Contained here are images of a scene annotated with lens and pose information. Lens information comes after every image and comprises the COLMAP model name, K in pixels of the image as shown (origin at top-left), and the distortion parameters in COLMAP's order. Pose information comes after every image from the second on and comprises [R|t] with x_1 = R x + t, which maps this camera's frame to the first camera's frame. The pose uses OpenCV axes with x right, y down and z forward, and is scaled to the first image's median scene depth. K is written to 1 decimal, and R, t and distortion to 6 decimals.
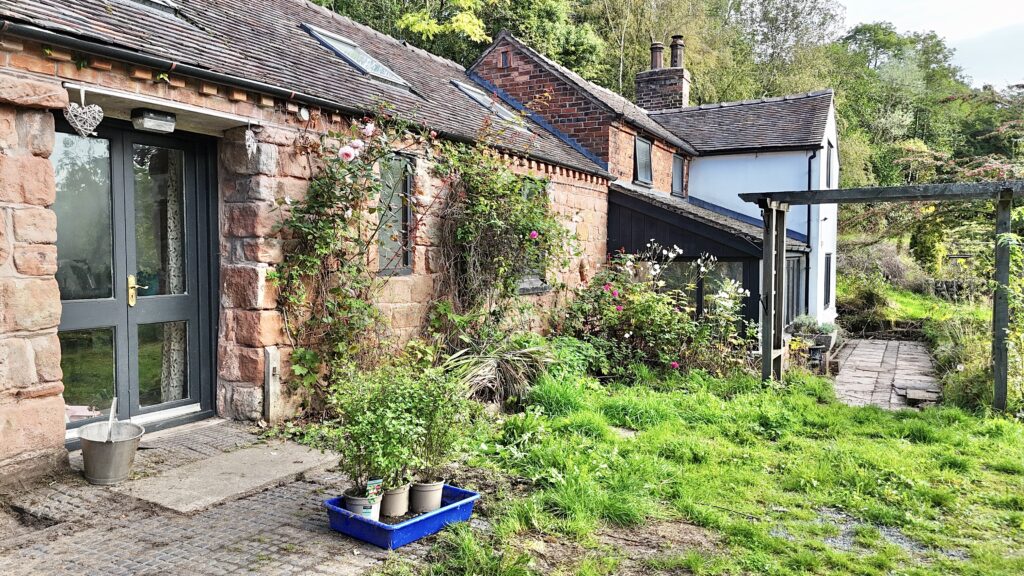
lens RADIAL K [[756.1, 0, 519.1], [0, 756.1, 290.6], [0, 0, 1]] dist [0.112484, -0.121112]
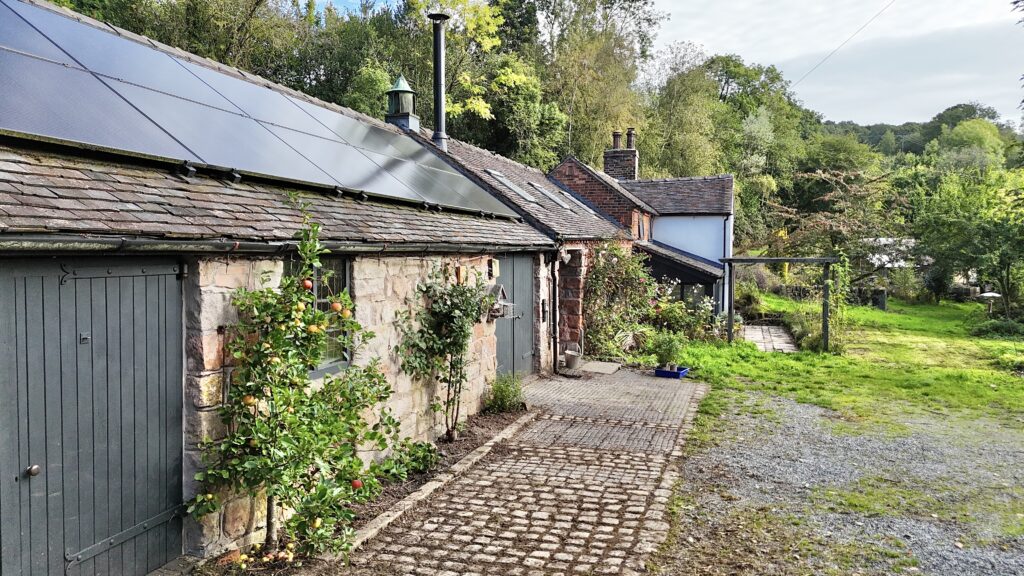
lens RADIAL K [[756.1, 0, 519.1], [0, 756.1, 290.6], [0, 0, 1]] dist [0.112484, -0.121112]
pose [[0.984757, -0.010065, 0.173647, -0.302279], [0.008903, 0.999932, 0.007474, -0.025308], [-0.173710, -0.005814, 0.984780, -0.489135]]
